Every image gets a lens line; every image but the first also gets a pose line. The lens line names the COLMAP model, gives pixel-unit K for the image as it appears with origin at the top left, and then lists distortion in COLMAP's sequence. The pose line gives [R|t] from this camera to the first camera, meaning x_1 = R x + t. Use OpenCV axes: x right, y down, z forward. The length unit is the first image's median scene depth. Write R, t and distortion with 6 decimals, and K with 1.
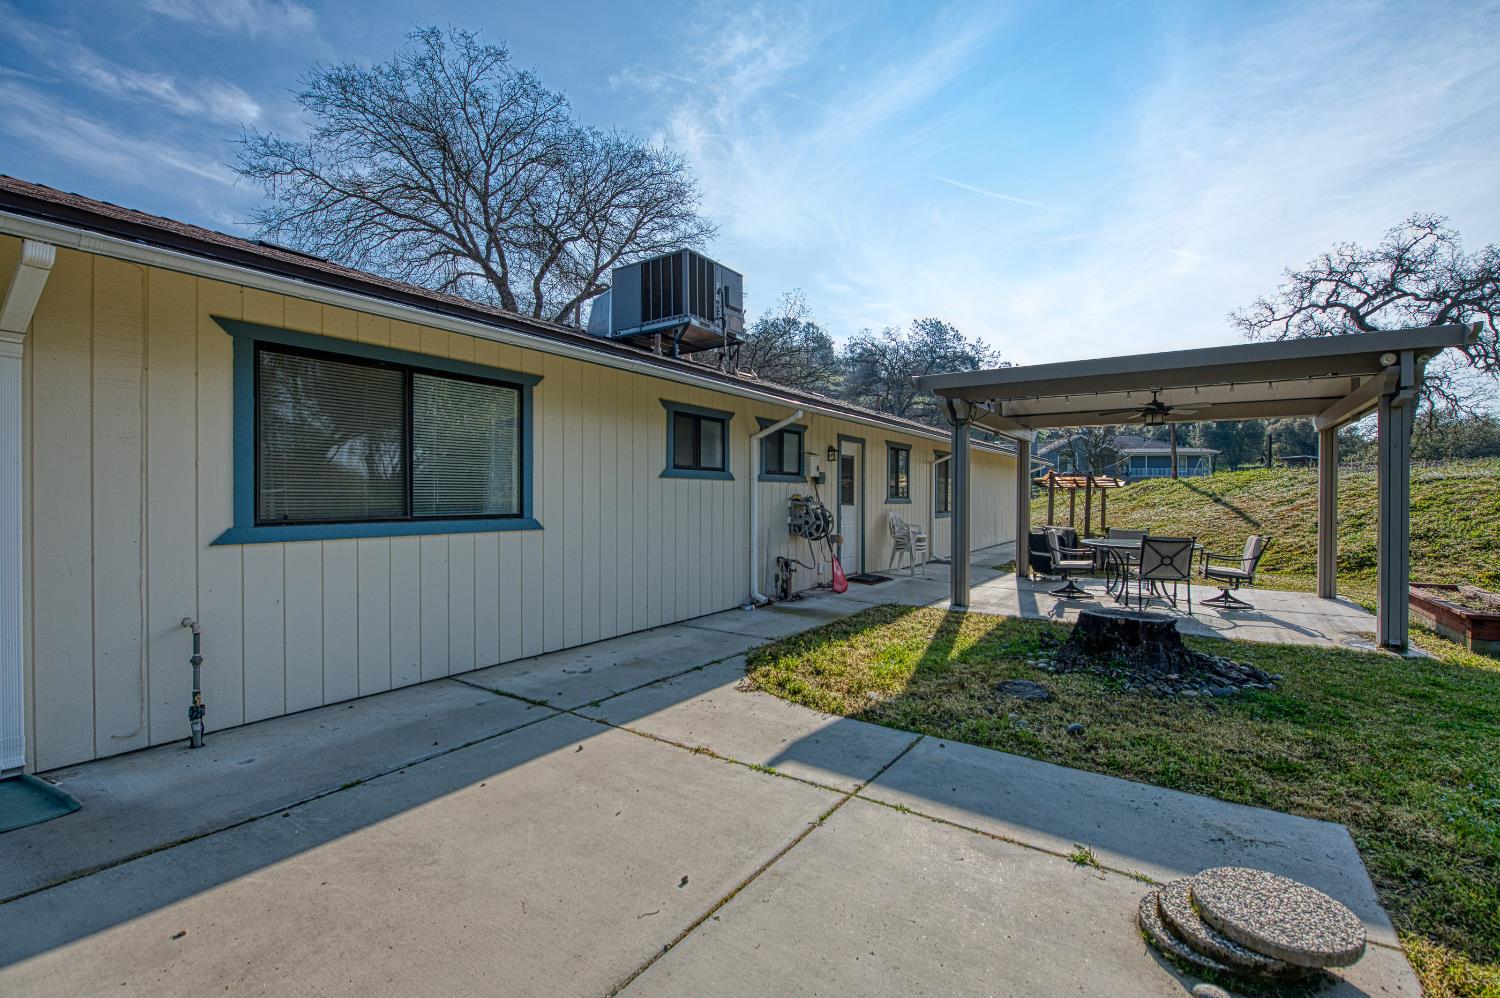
lens RADIAL K [[693.7, 0, 754.6], [0, 693.7, 495.0], [0, 0, 1]] dist [0.004426, -0.000007]
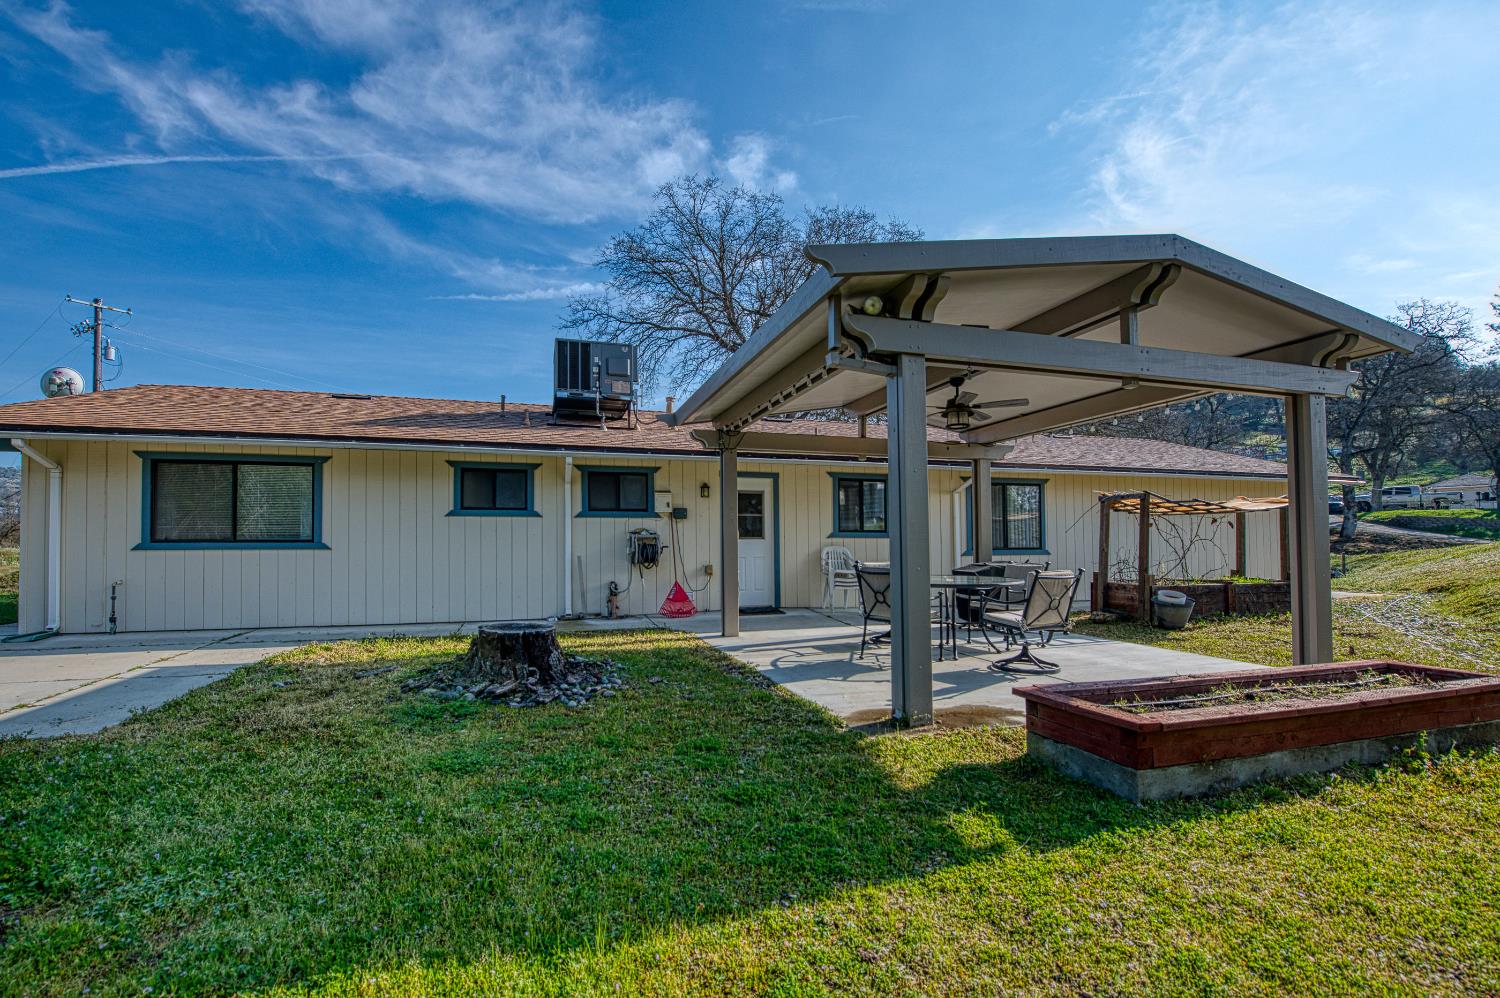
lens RADIAL K [[672.2, 0, 752.5], [0, 672.2, 508.5], [0, 0, 1]] dist [-0.023882, 0.000503]
pose [[0.751039, -0.046816, -0.658596, 0.915973], [0.008393, 0.998079, -0.061378, 0.035458], [0.660204, 0.040570, 0.749990, 0.297402]]
